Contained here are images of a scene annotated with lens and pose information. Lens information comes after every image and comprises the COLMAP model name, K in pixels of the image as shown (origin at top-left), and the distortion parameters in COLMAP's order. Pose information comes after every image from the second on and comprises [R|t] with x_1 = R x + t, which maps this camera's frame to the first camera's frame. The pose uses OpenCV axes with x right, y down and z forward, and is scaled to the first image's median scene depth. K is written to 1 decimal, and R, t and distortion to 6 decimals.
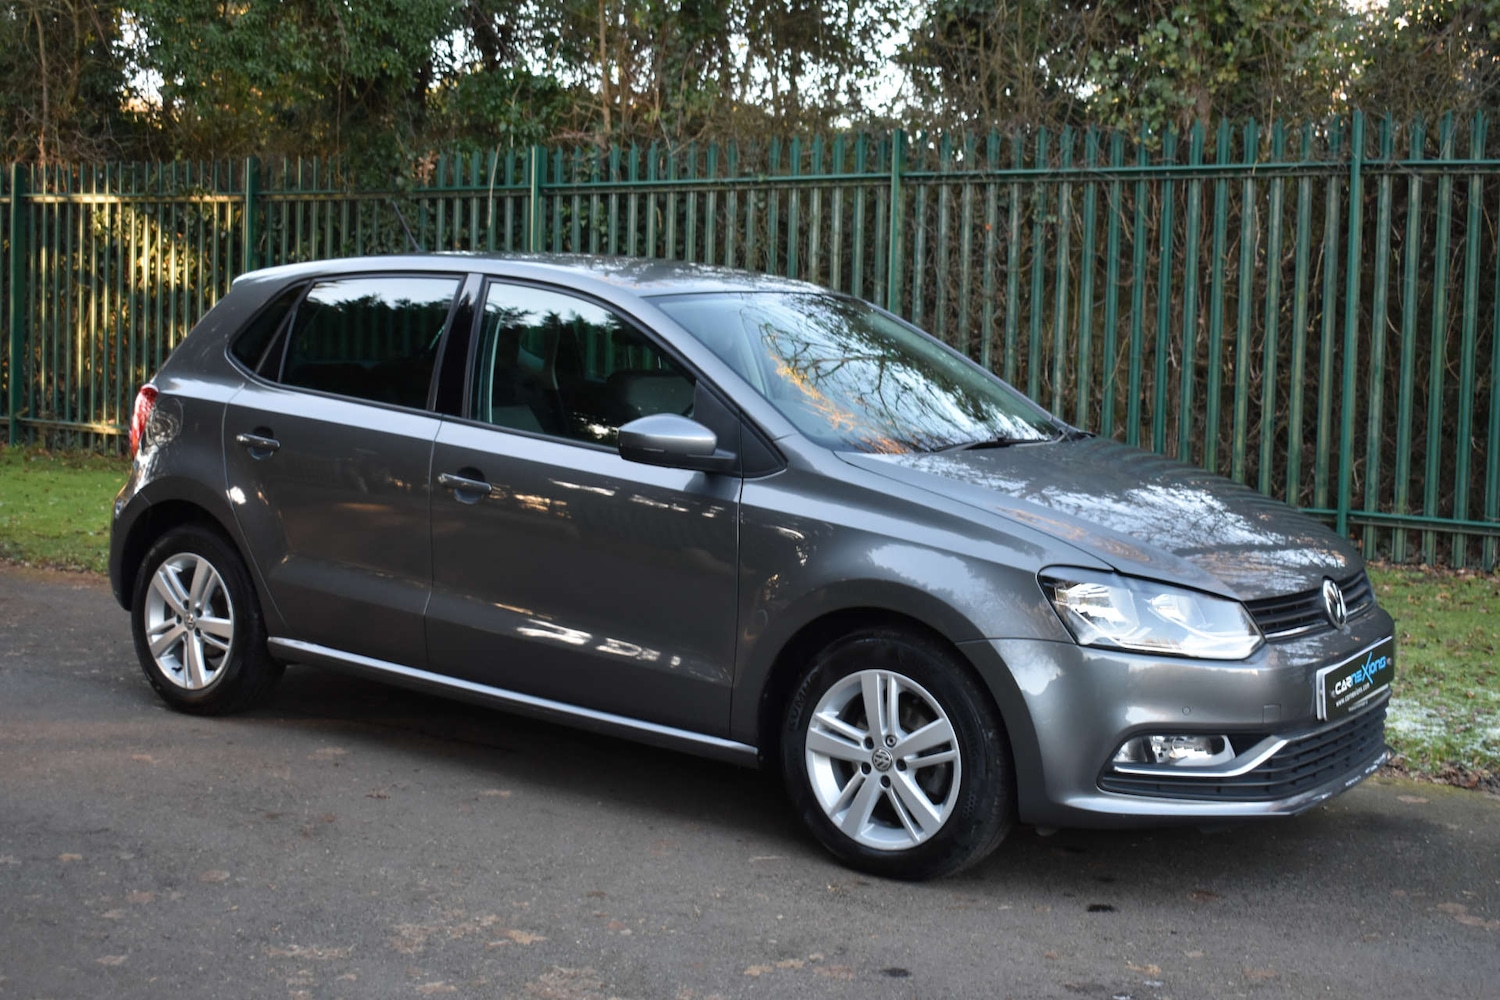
lens RADIAL K [[1933.7, 0, 748.4], [0, 1933.7, 502.4], [0, 0, 1]] dist [-0.045960, 0.006362]
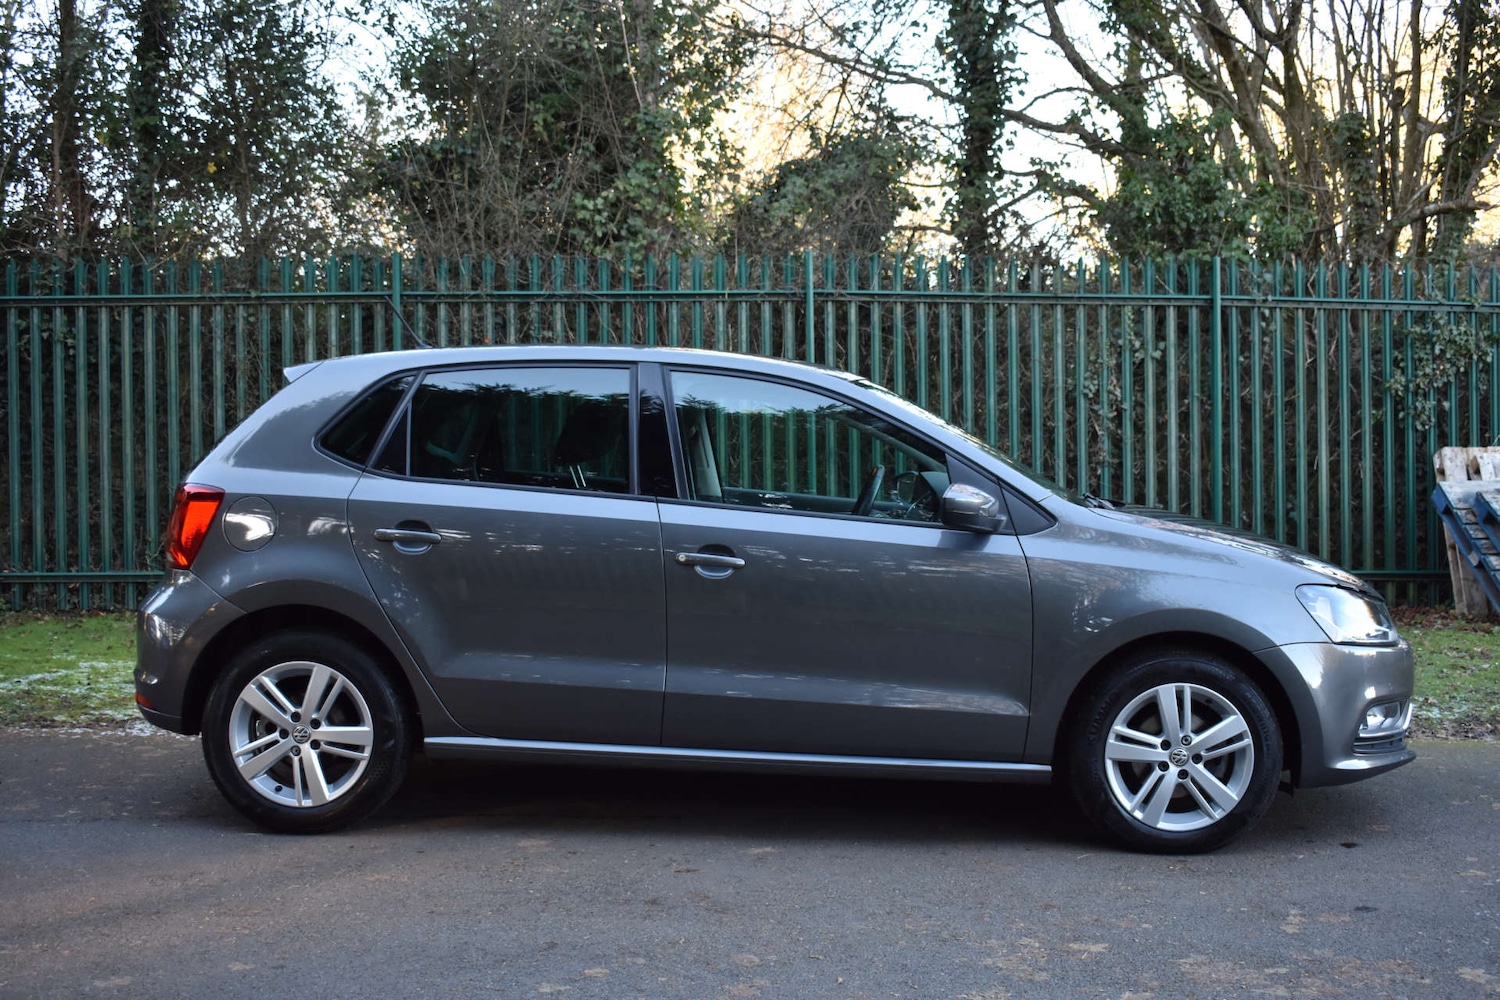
lens RADIAL K [[1658.0, 0, 754.8], [0, 1658.0, 501.8], [0, 0, 1]] dist [-0.065187, 0.008449]
pose [[0.833288, -0.041139, 0.551306, -0.292332], [0.071244, 0.996903, -0.033293, -0.004564], [-0.548229, 0.067020, 0.833639, 0.110714]]
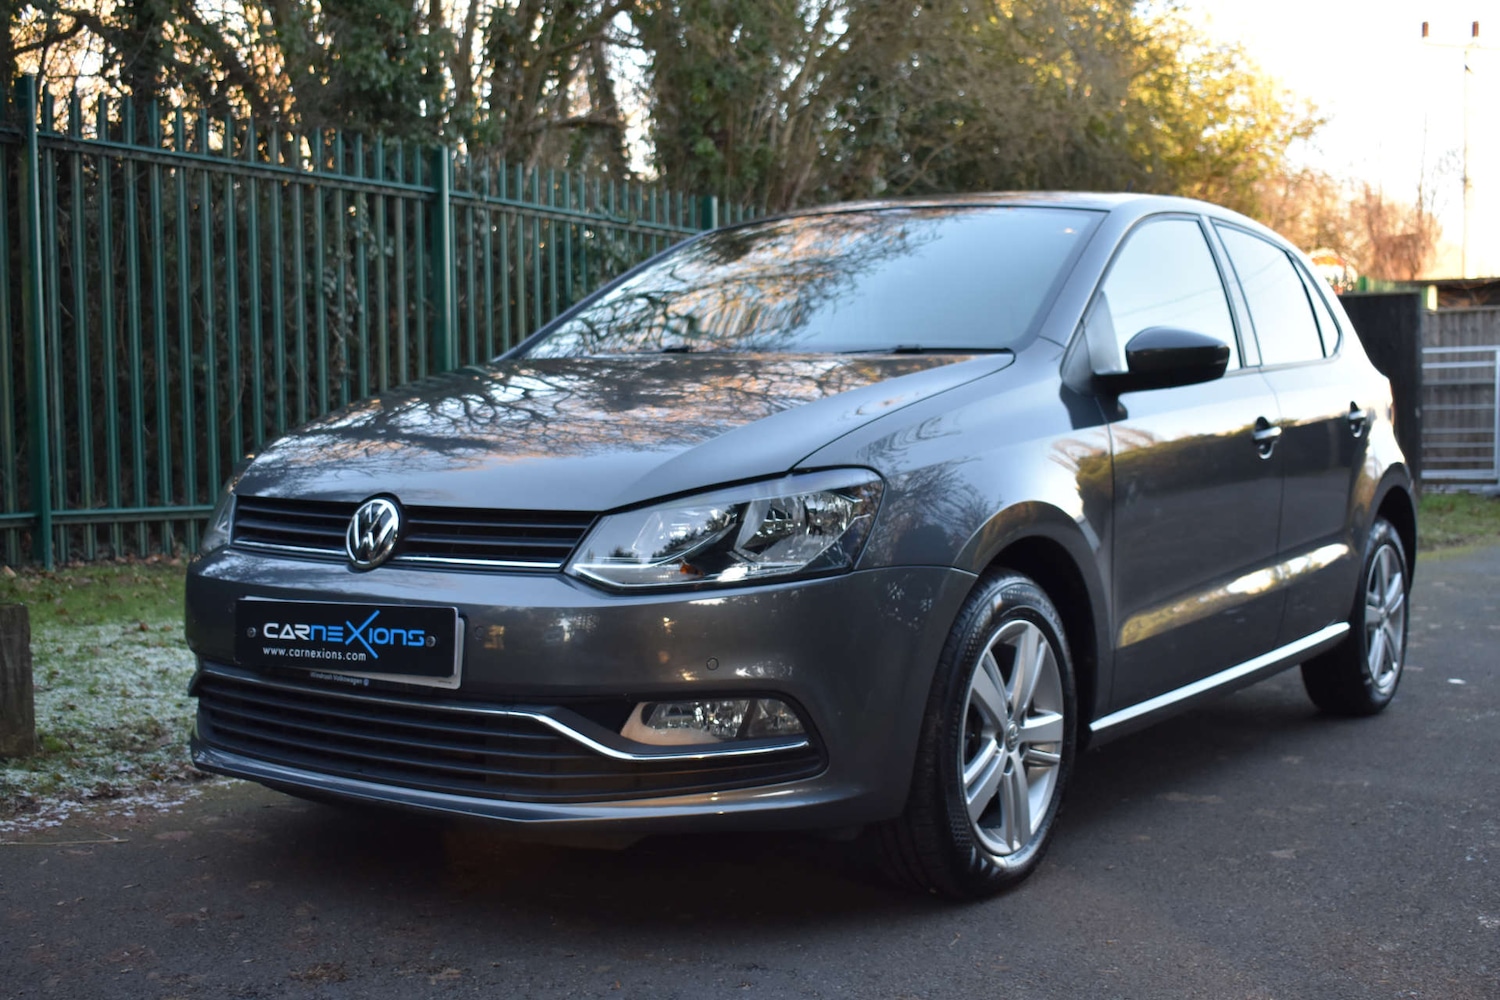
lens RADIAL K [[1793.0, 0, 749.5], [0, 1793.0, 501.0], [0, 0, 1]] dist [-0.059489, 0.021021]
pose [[0.075728, -0.085896, 0.993422, -0.469571], [0.074888, 0.993959, 0.080233, -0.040067], [-0.994312, 0.068320, 0.081704, 0.550112]]
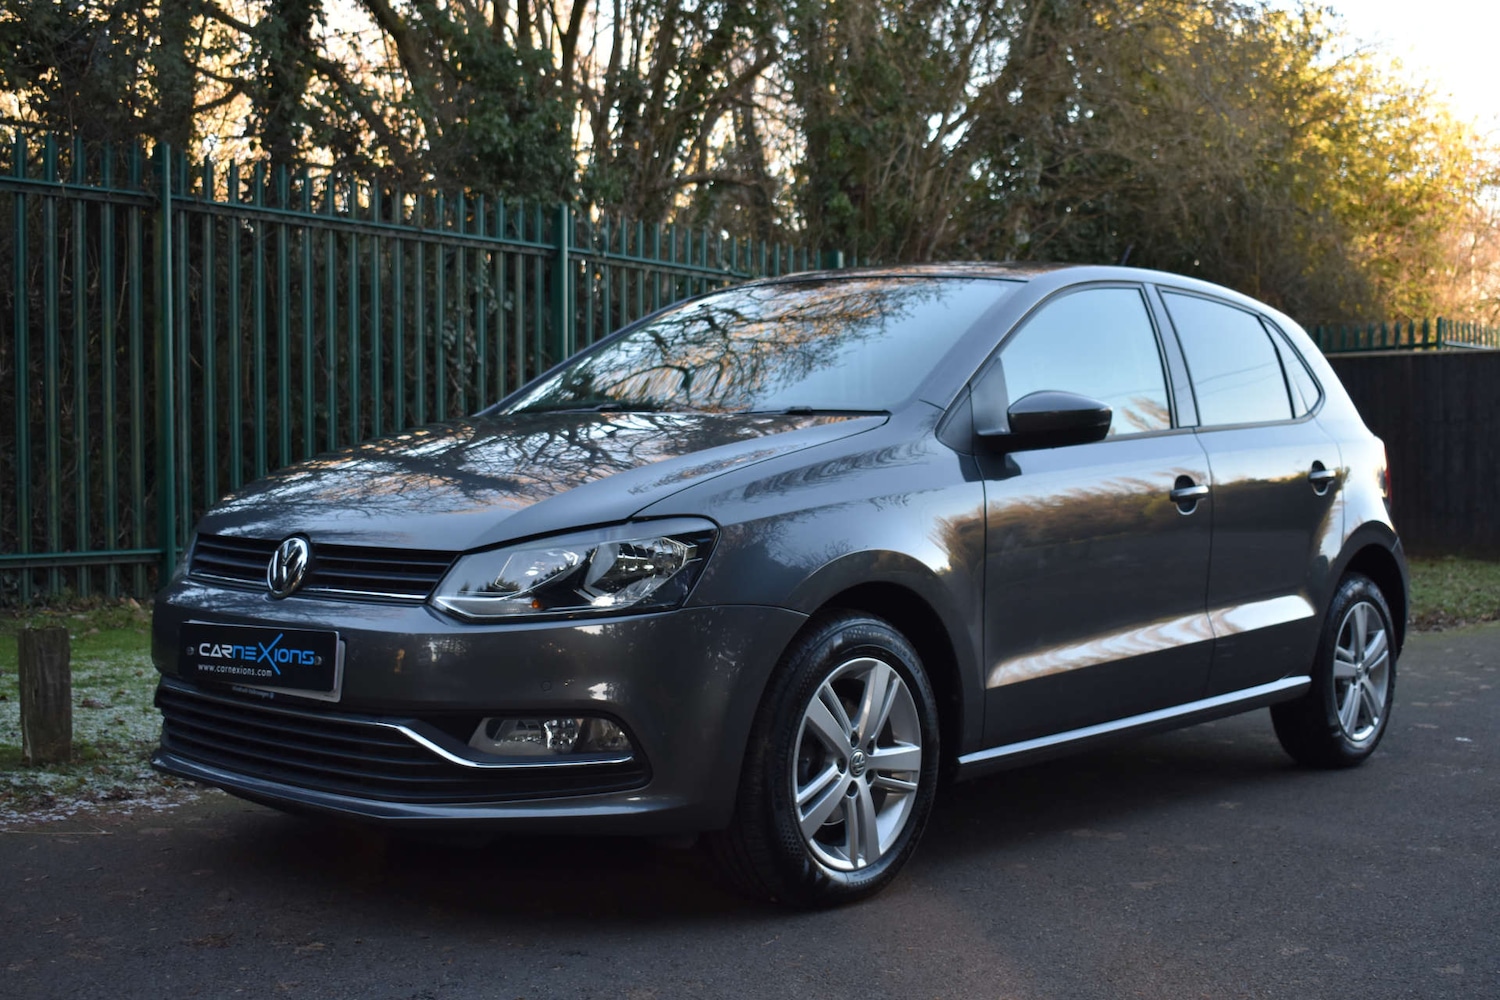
lens RADIAL K [[1824.2, 0, 749.2], [0, 1824.2, 499.3], [0, 0, 1]] dist [-0.054686, 0.003238]
pose [[0.191408, -0.055640, 0.979932, -0.501236], [0.066338, 0.996842, 0.043642, -0.038154], [-0.979266, 0.056653, 0.194494, 0.487440]]
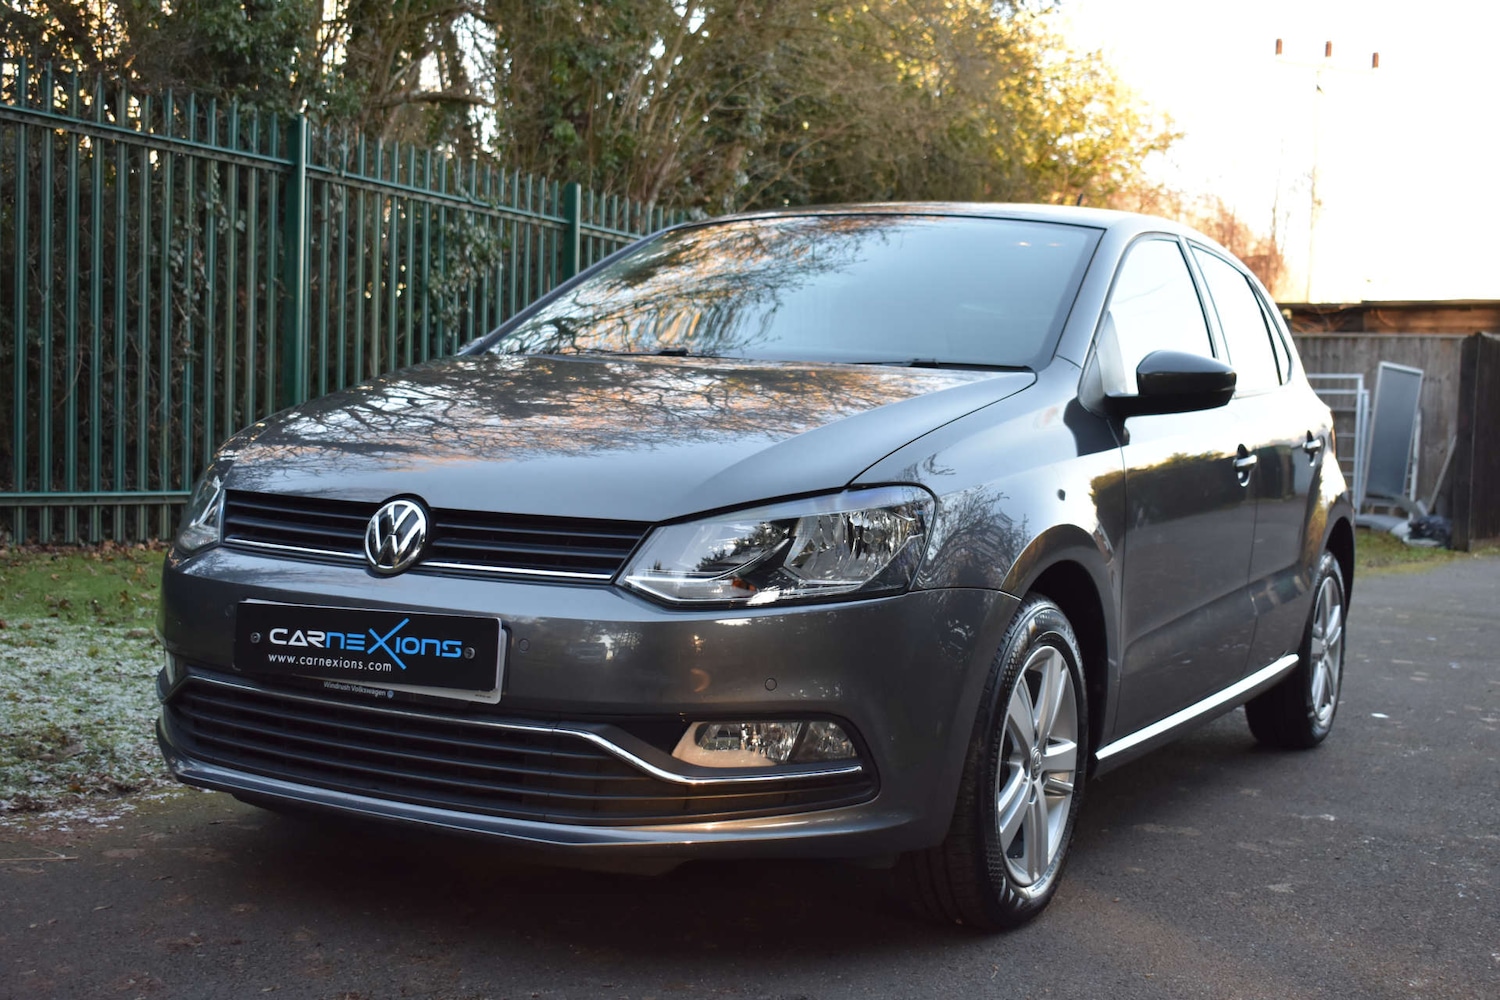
lens RADIAL K [[1890.7, 0, 747.7], [0, 1890.7, 499.6], [0, 0, 1]] dist [-0.046352, 0.001949]
pose [[-0.026849, -0.081271, 0.996330, -0.474981], [0.032366, 0.996096, 0.082124, -0.043518], [-0.999115, 0.034452, -0.024114, 0.585404]]
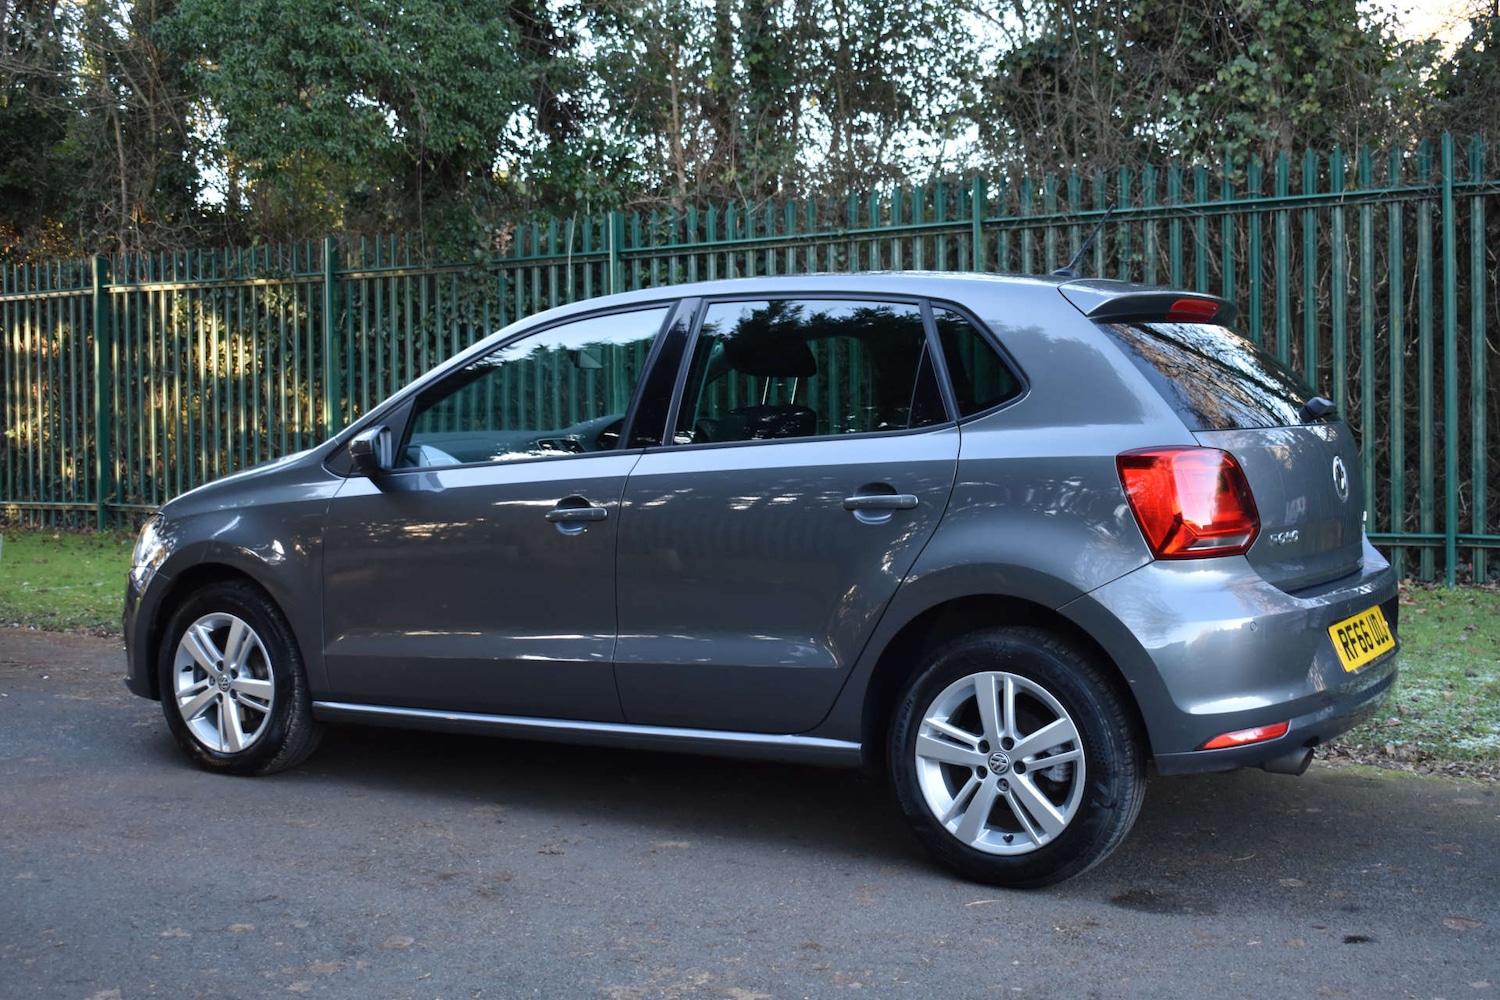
lens RADIAL K [[1859.1, 0, 749.0], [0, 1859.1, 500.2], [0, 0, 1]] dist [-0.051711, 0.006752]
pose [[0.999048, -0.040310, -0.016704, -0.033551], [0.039628, 0.998441, -0.039309, 0.008937], [0.018262, 0.038610, 0.999087, 0.039458]]
